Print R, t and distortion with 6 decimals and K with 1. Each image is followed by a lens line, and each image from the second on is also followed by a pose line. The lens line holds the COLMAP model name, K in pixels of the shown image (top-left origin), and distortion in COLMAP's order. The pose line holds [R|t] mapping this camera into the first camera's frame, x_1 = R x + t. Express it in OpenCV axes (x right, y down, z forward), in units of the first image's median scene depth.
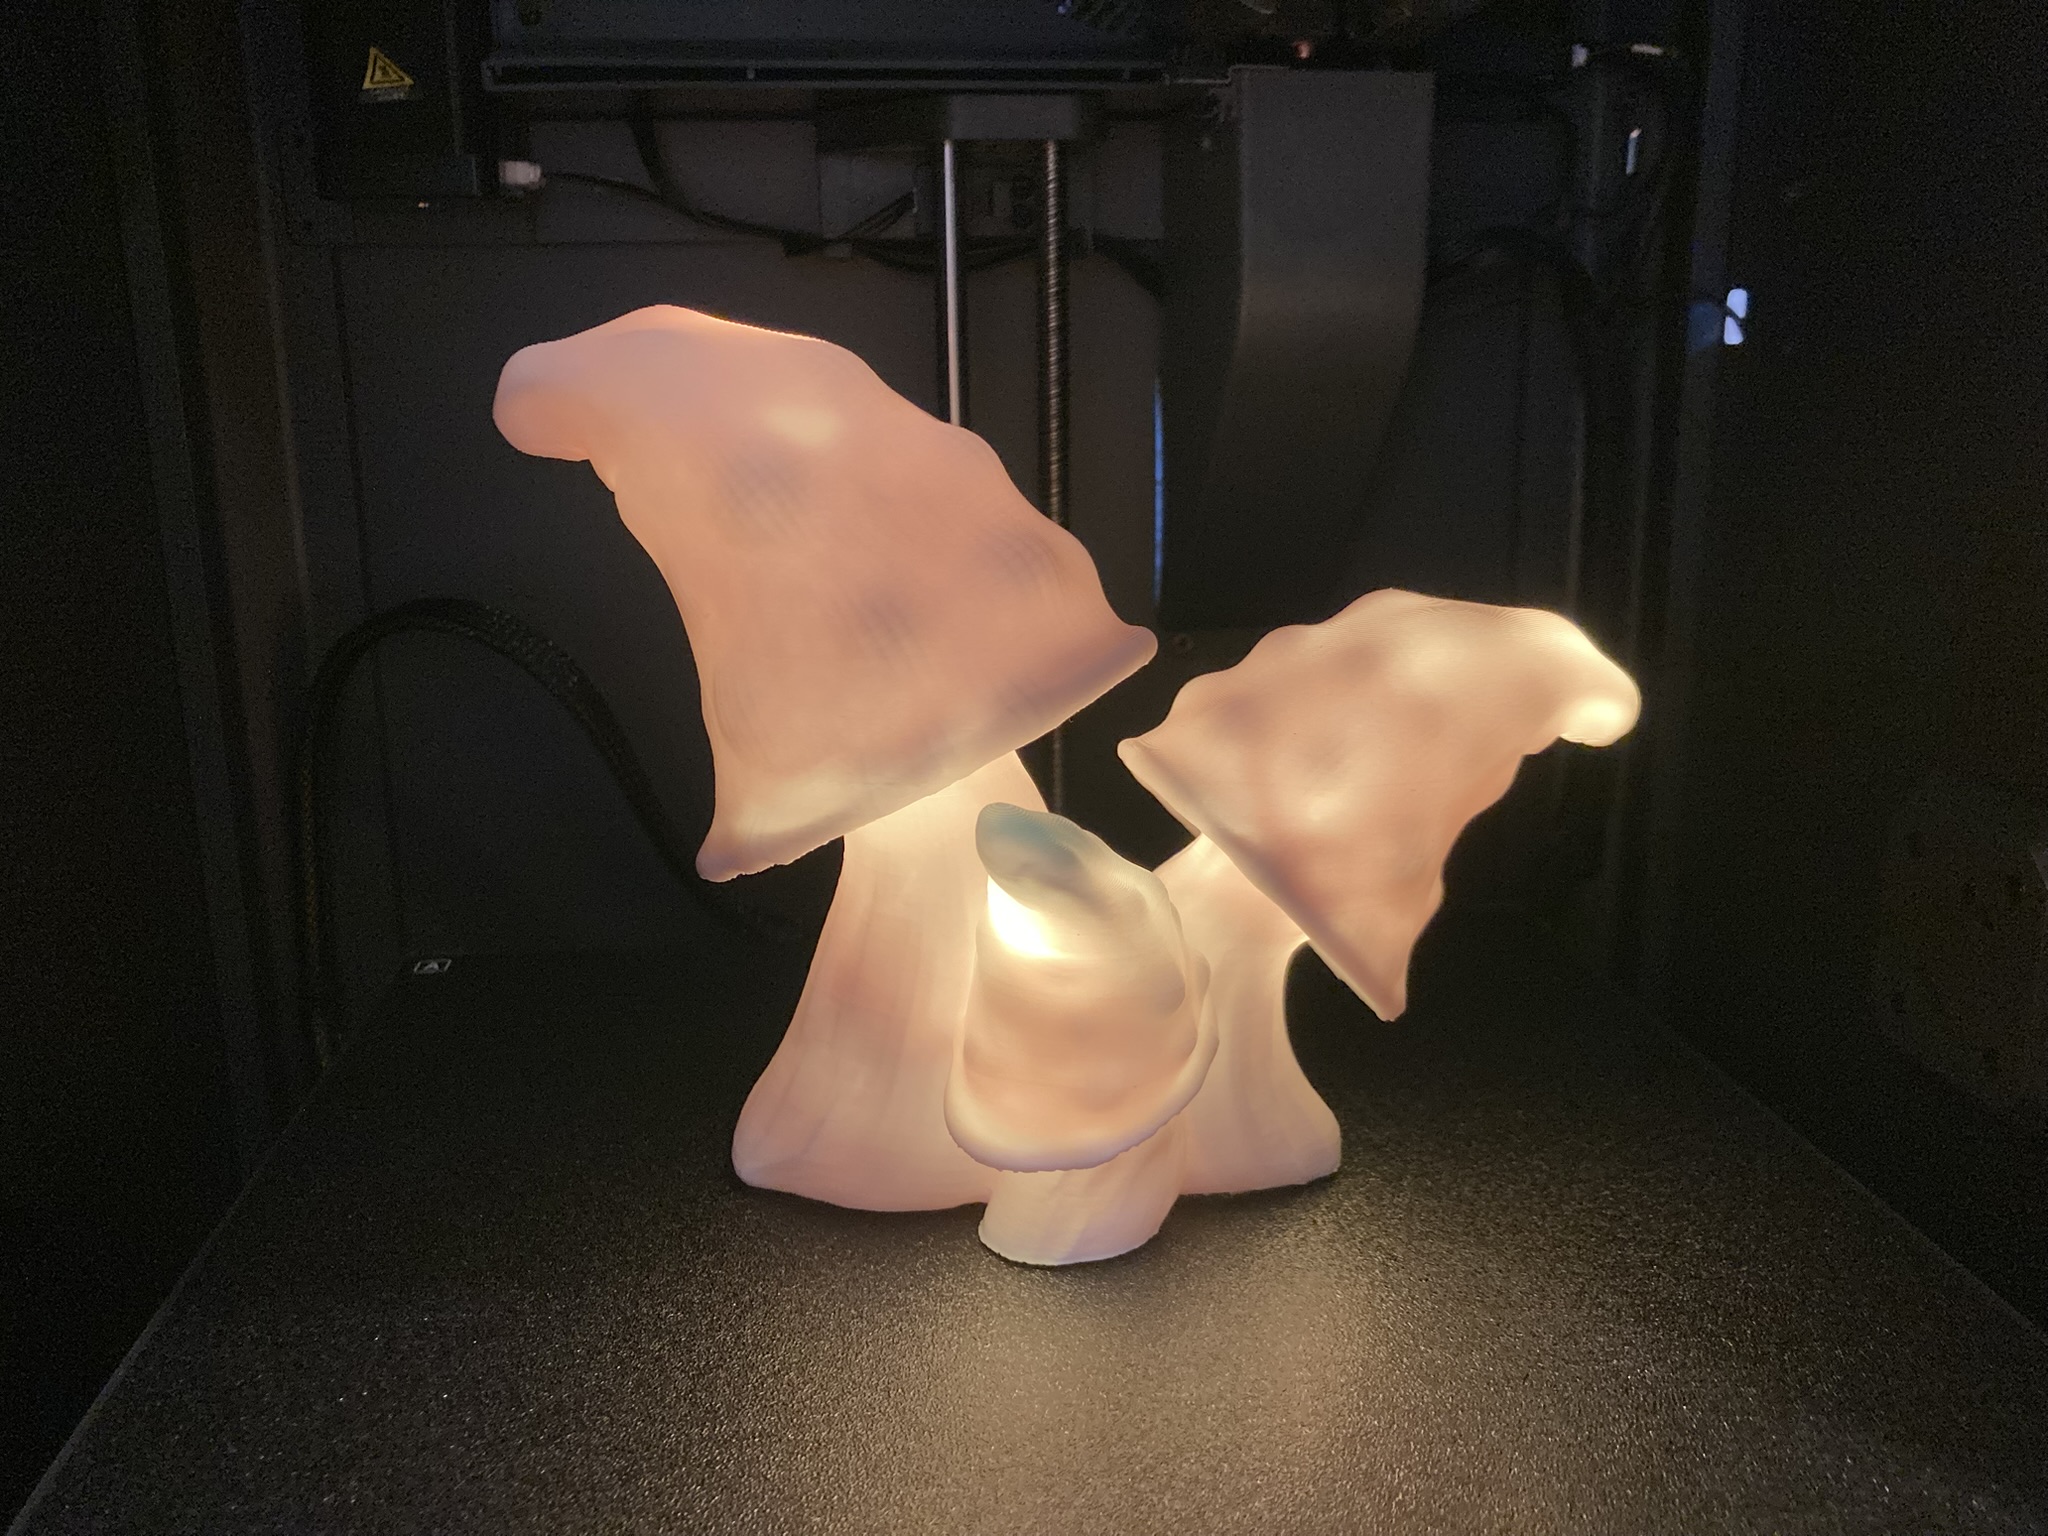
lens RADIAL K [[1666.3, 0, 1017.6], [0, 1666.3, 765.1], [0, 0, 1]] dist [-0.015614, 0.006286]
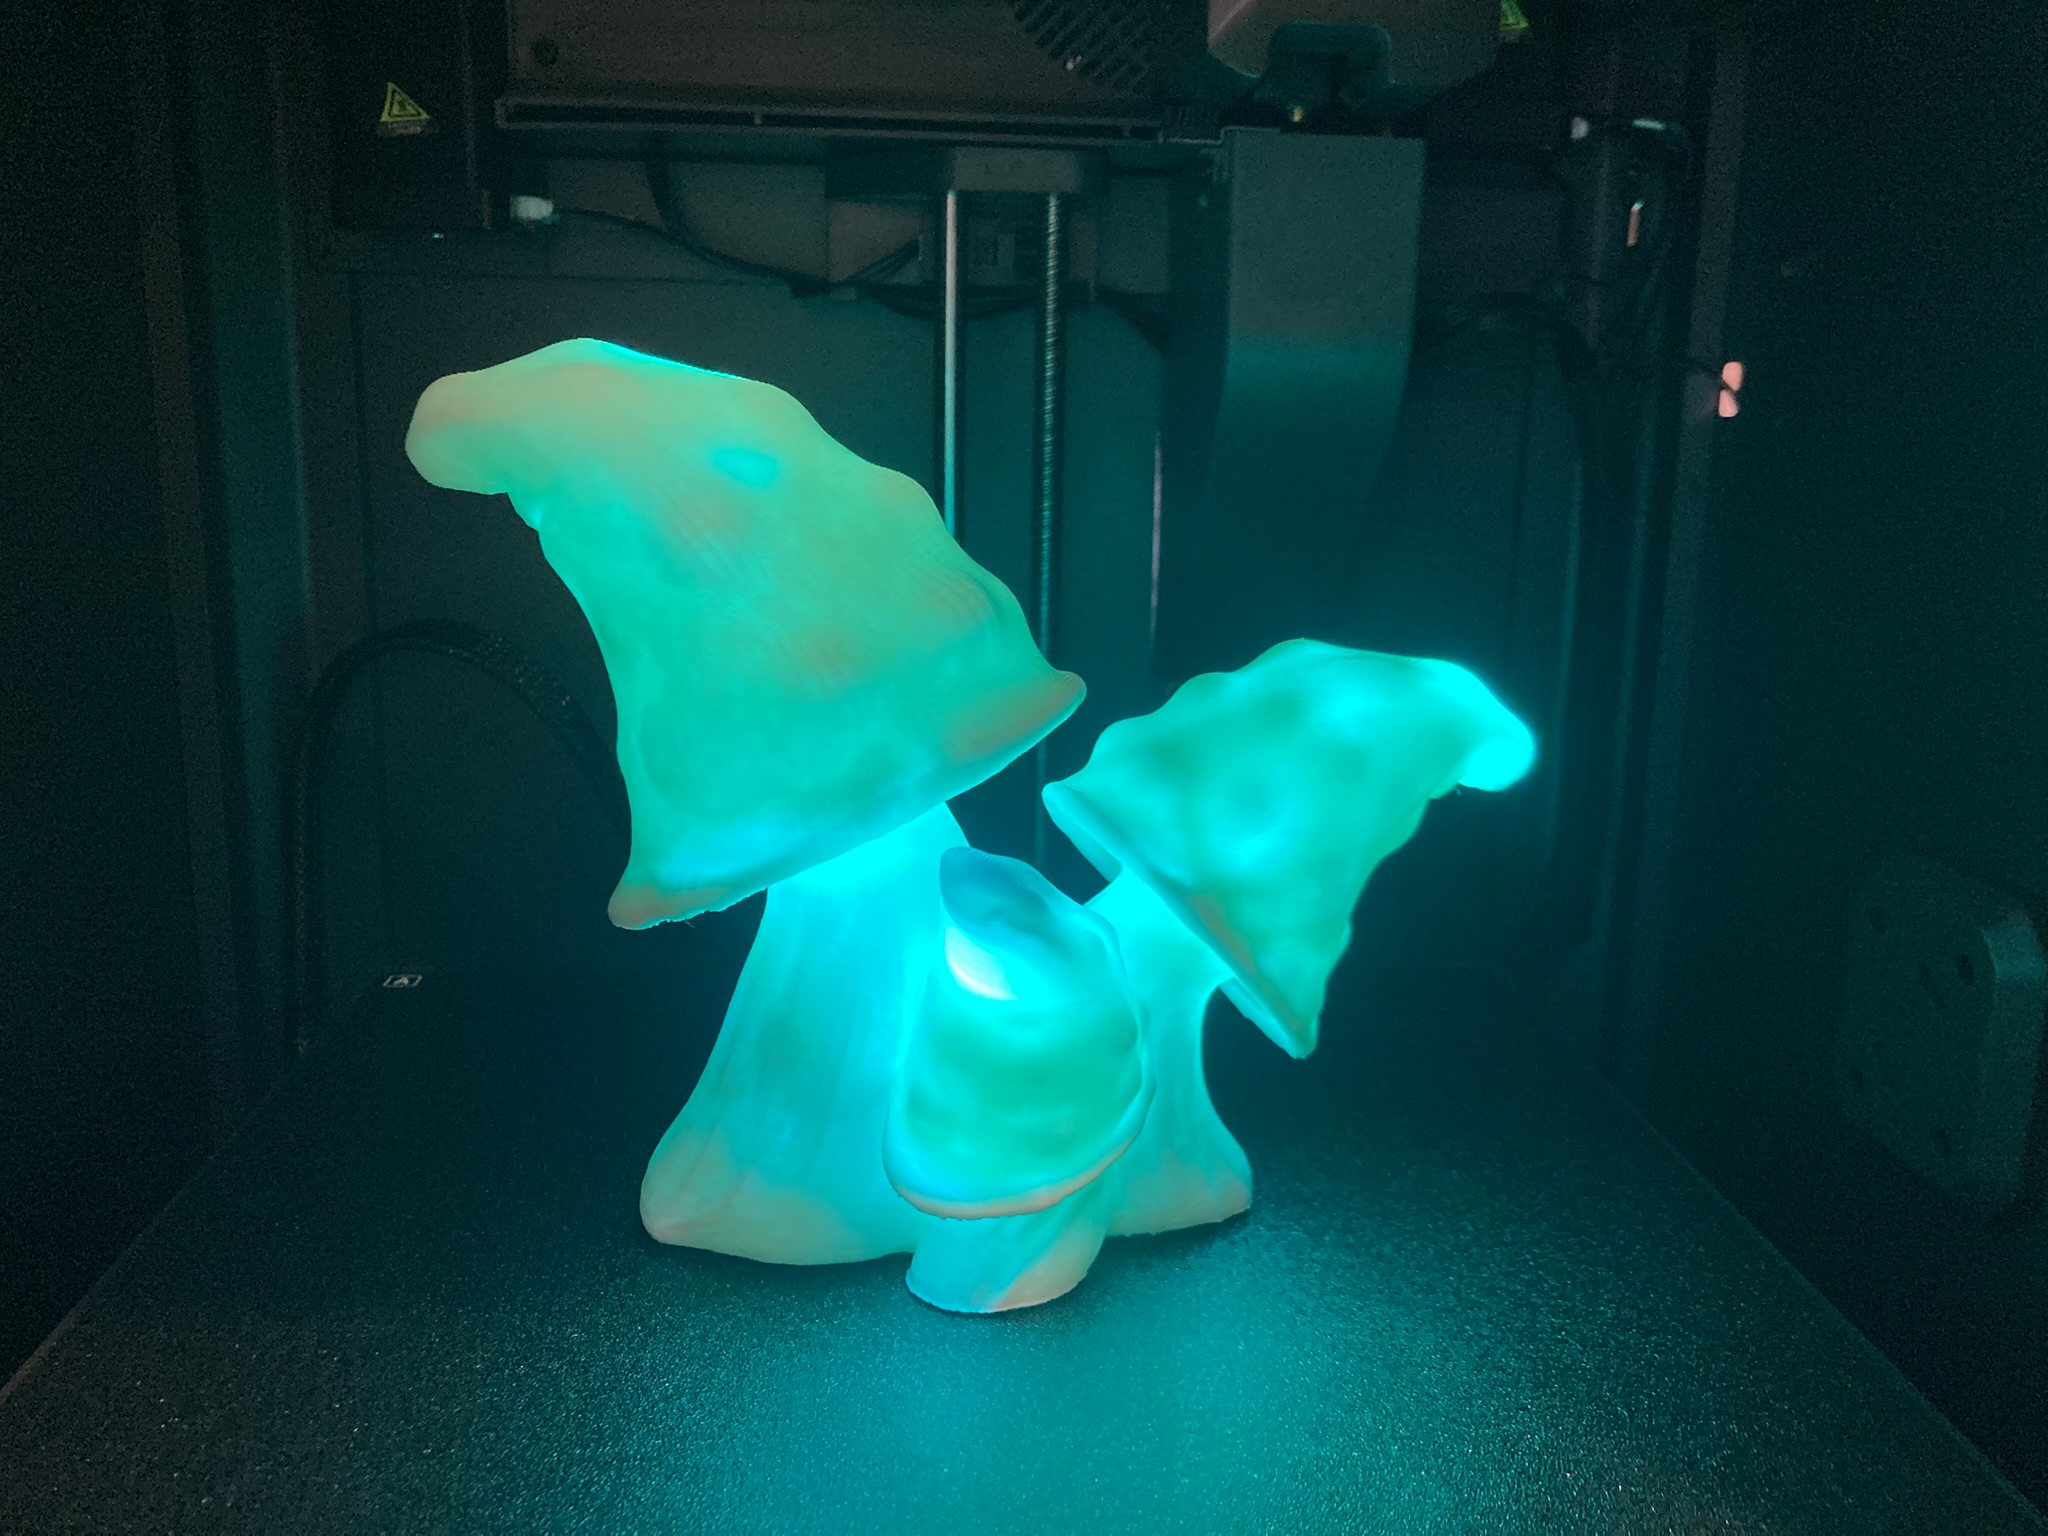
lens RADIAL K [[1666.3, 0, 1044.8], [0, 1666.3, 758.8], [0, 0, 1]] dist [-0.015614, 0.006286]
pose [[0.999051, 0.039753, -0.017783, 0.073970], [-0.040272, 0.998743, -0.029848, 0.000474], [0.016574, 0.030536, 0.999396, -0.010764]]
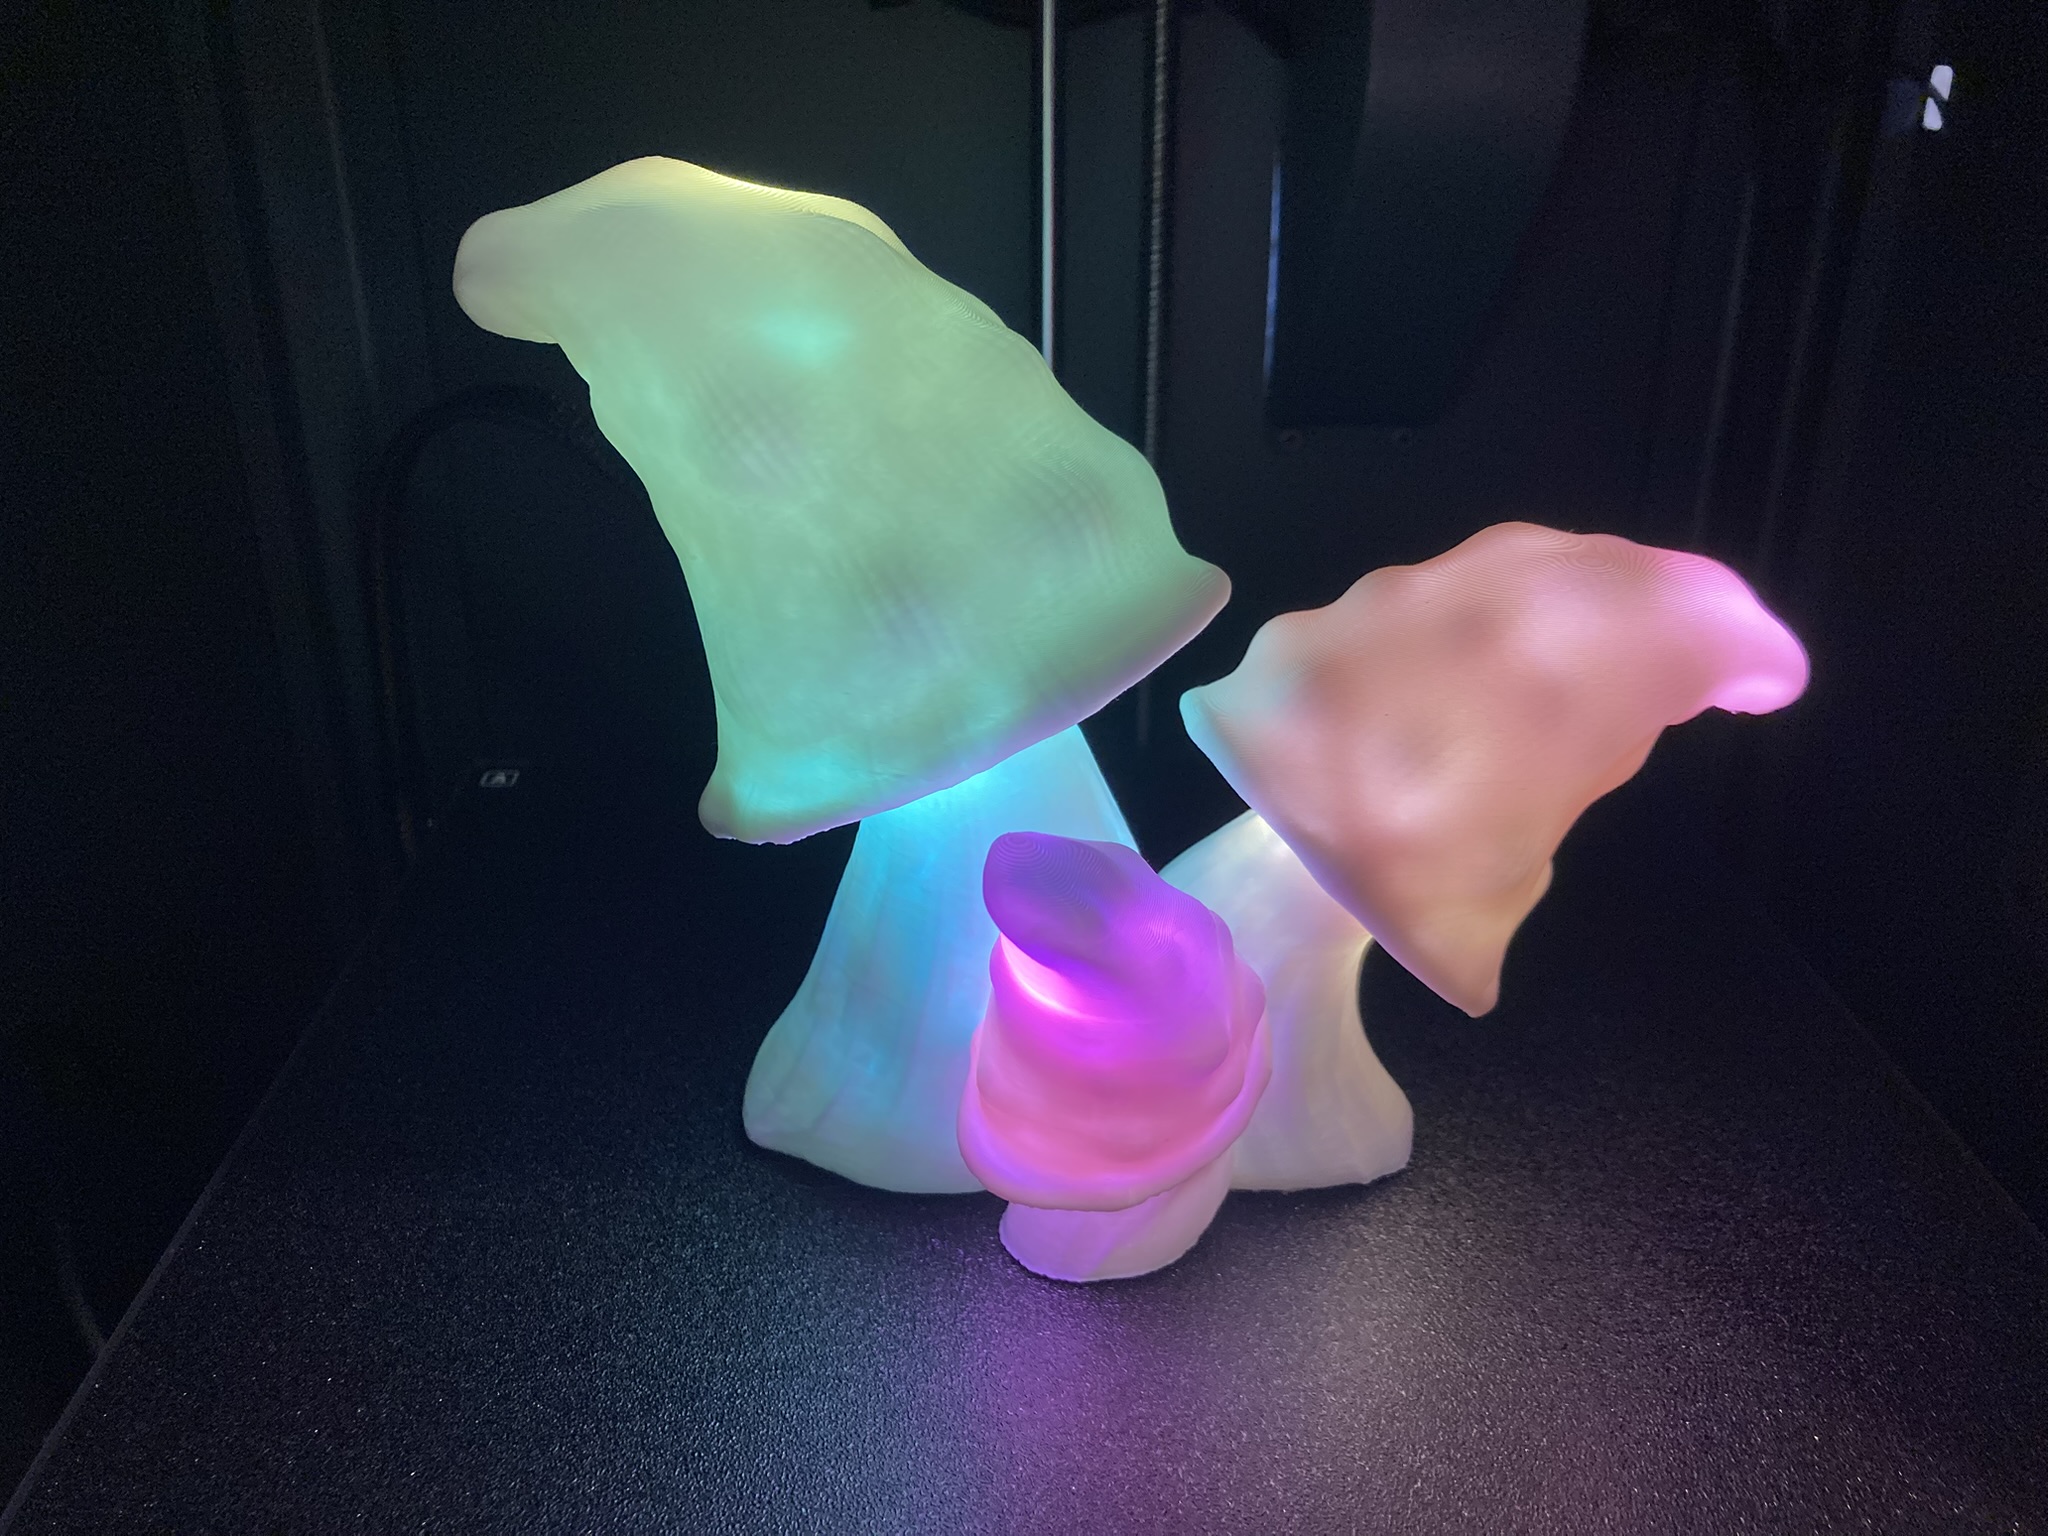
lens RADIAL K [[1666.3, 0, 1036.0], [0, 1666.3, 757.2], [0, 0, 1]] dist [-0.015614, 0.006286]
pose [[0.997517, 0.040978, -0.057283, 0.032976], [-0.029974, 0.982986, 0.181219, -0.119056], [0.063735, -0.179052, 0.981773, 0.073907]]
